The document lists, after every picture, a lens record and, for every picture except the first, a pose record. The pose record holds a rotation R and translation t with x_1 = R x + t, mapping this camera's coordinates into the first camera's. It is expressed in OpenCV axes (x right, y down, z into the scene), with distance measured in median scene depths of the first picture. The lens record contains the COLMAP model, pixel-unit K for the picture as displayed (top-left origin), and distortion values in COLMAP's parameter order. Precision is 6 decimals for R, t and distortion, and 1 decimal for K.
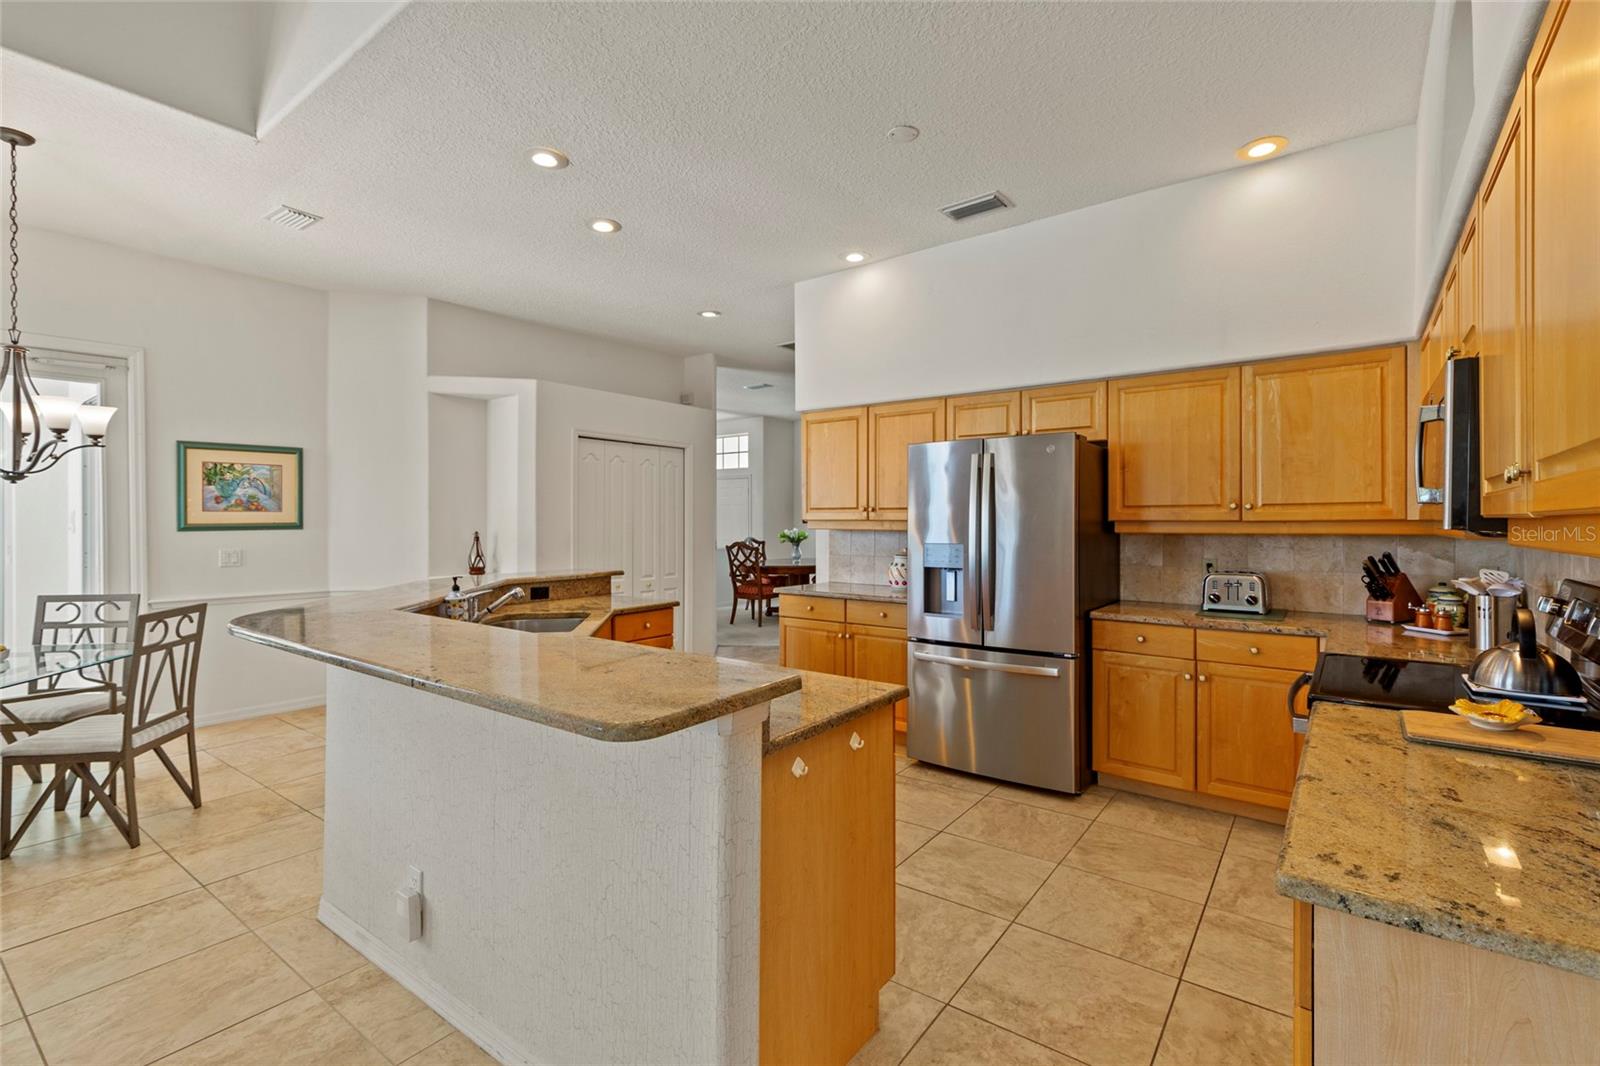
lens RADIAL K [[725.2, 0, 812.2], [0, 725.2, 521.8], [0, 0, 1]] dist [0.006681, -0.001233]
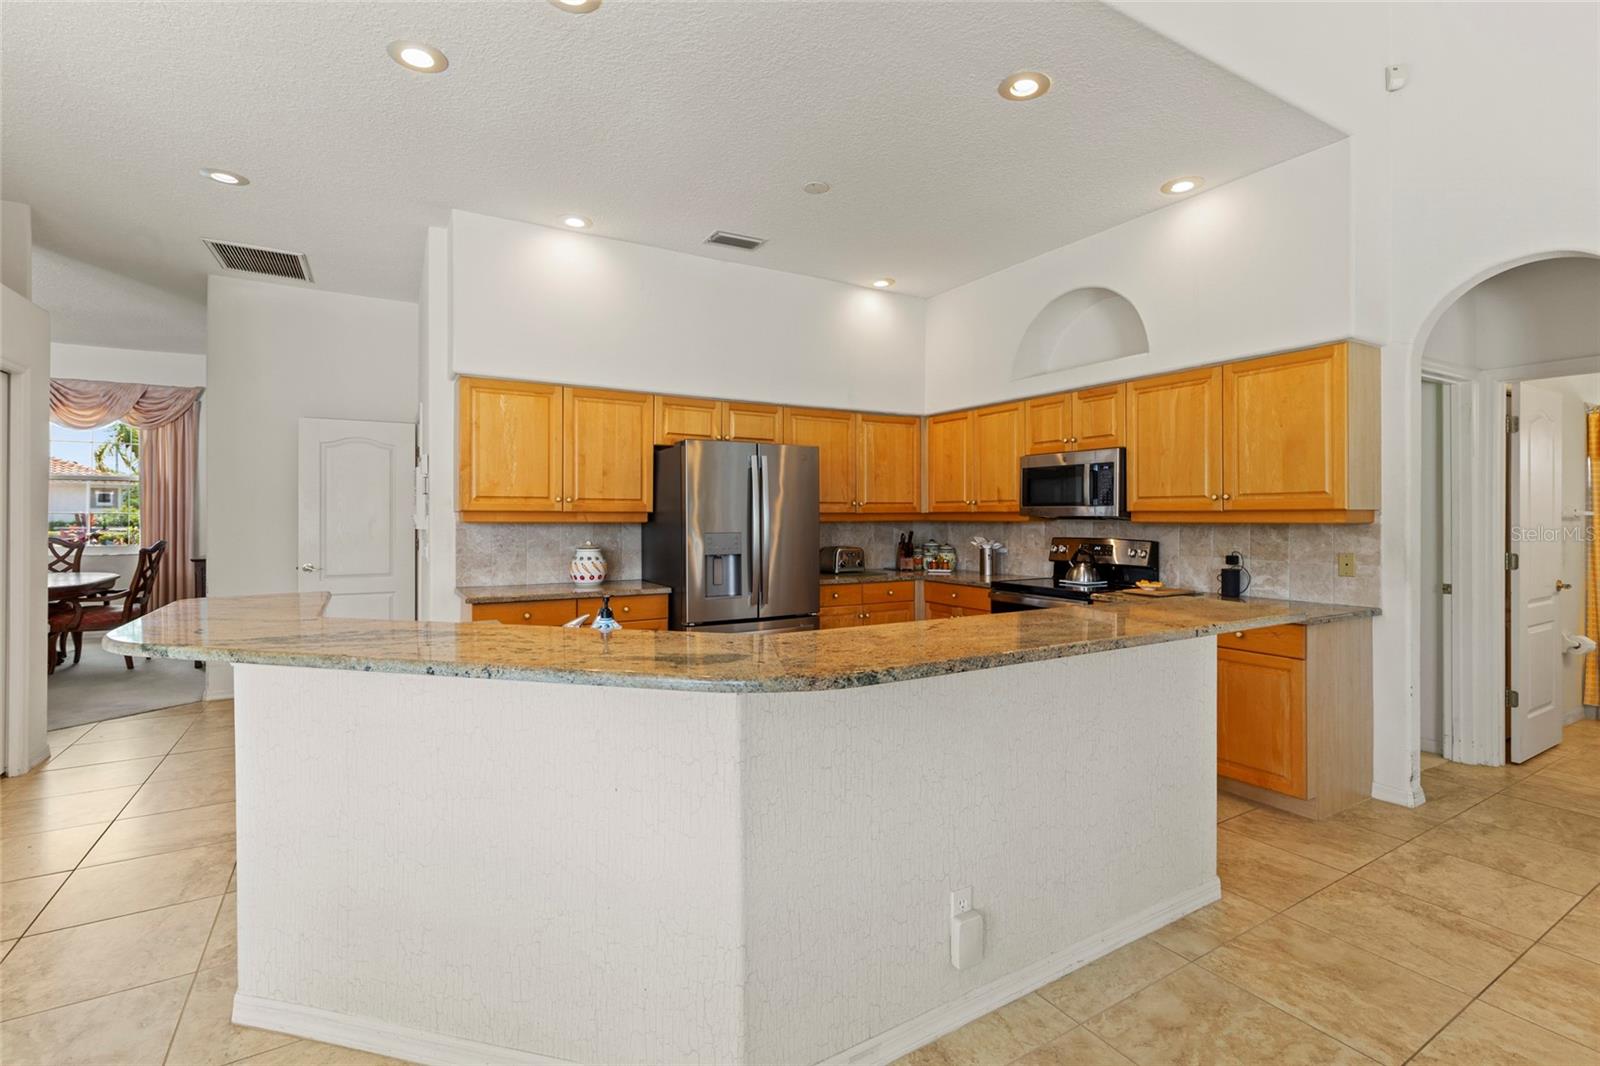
lens RADIAL K [[725.2, 0, 814.4], [0, 725.2, 514.0], [0, 0, 1]] dist [0.006681, -0.001233]
pose [[0.377900, 0.001380, 0.925845, -0.744041], [-0.001806, 0.999998, -0.000754, 0.001755], [-0.925845, -0.001387, 0.377902, 0.419613]]
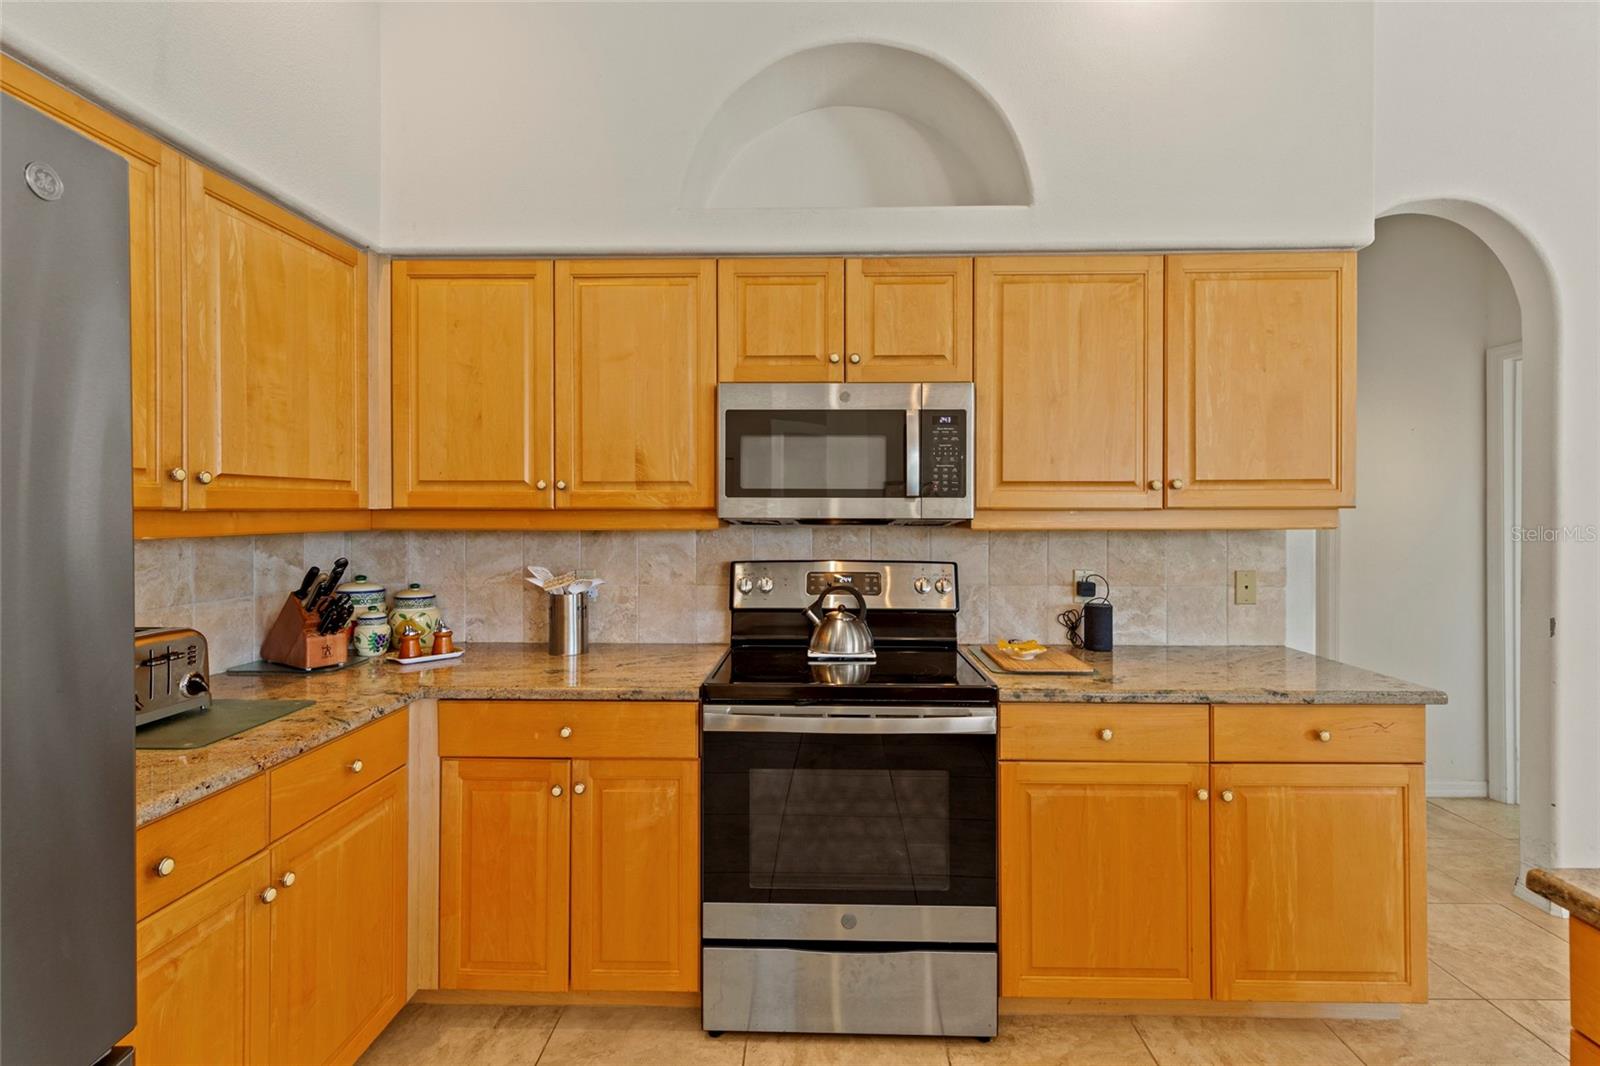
lens RADIAL K [[725.2, 0, 806.0], [0, 725.2, 515.9], [0, 0, 1]] dist [0.006681, -0.001233]
pose [[-0.580515, -0.003497, 0.814242, 0.011974], [-0.002835, 0.999993, 0.002273, 0.000662], [-0.814244, -0.000989, -0.580521, 0.802254]]
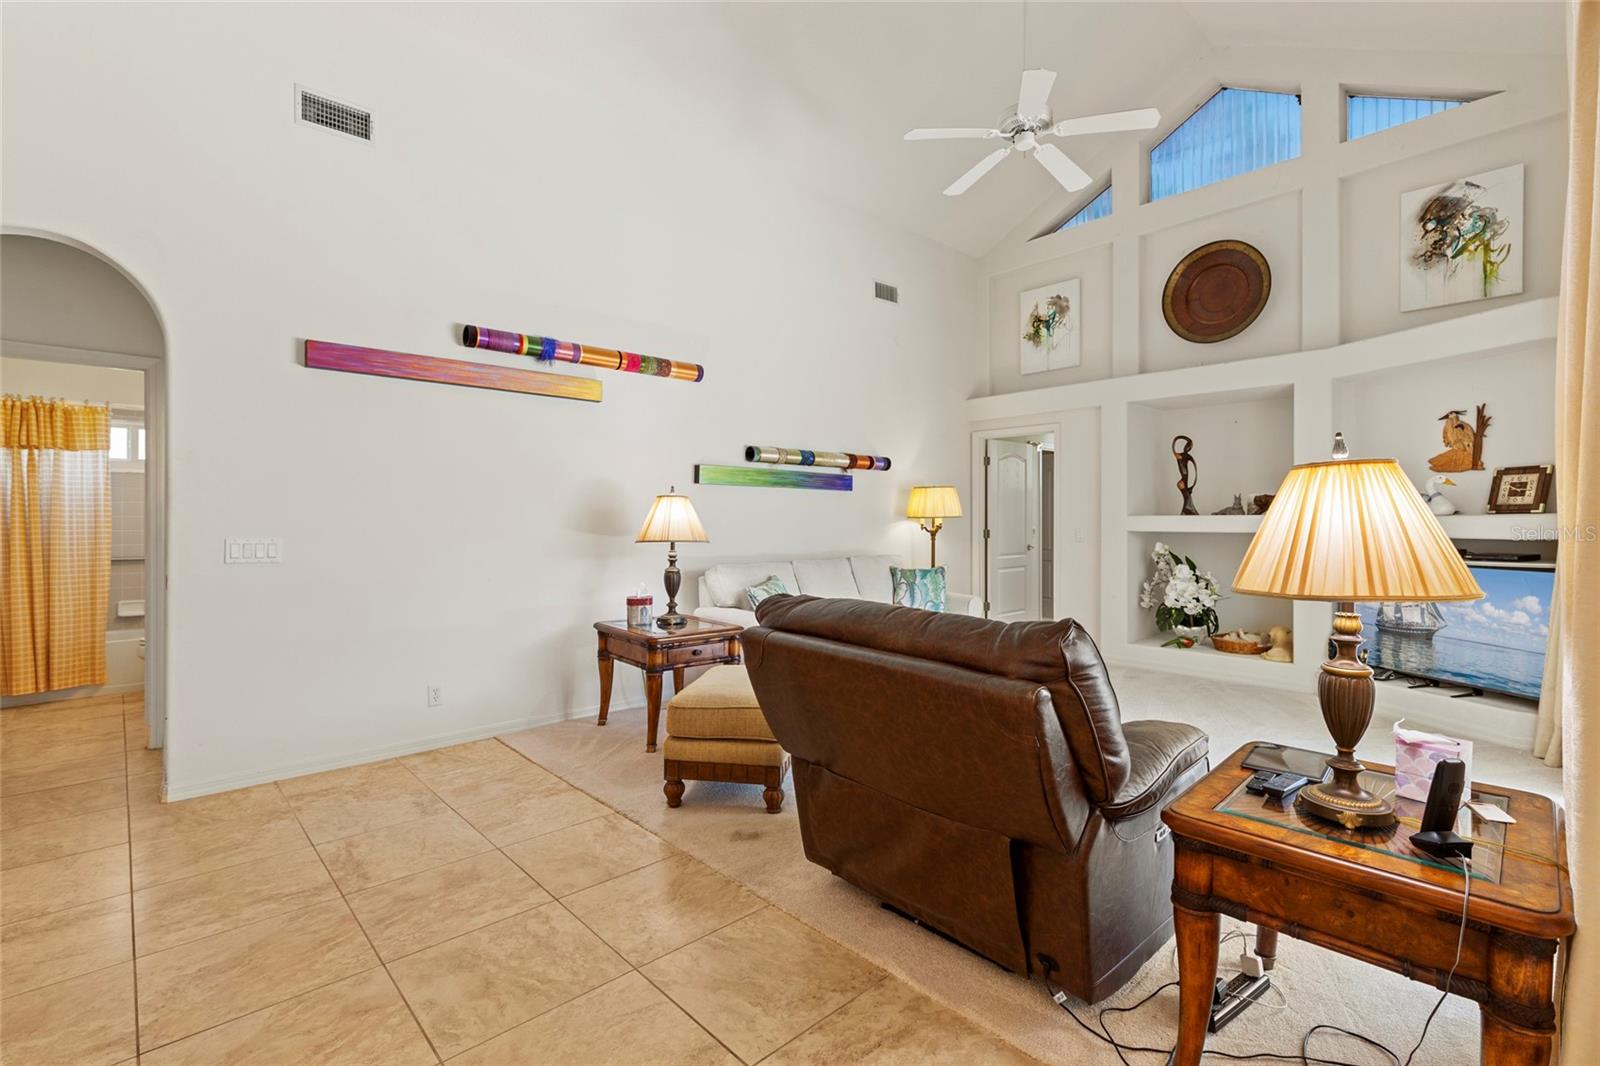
lens RADIAL K [[725.2, 0, 817.5], [0, 725.2, 519.2], [0, 0, 1]] dist [0.006681, -0.001233]
pose [[-0.986271, -0.002961, 0.165110, -0.671911], [-0.002833, 0.999995, 0.001009, 0.019532], [-0.165112, 0.000527, -0.986275, 0.606310]]
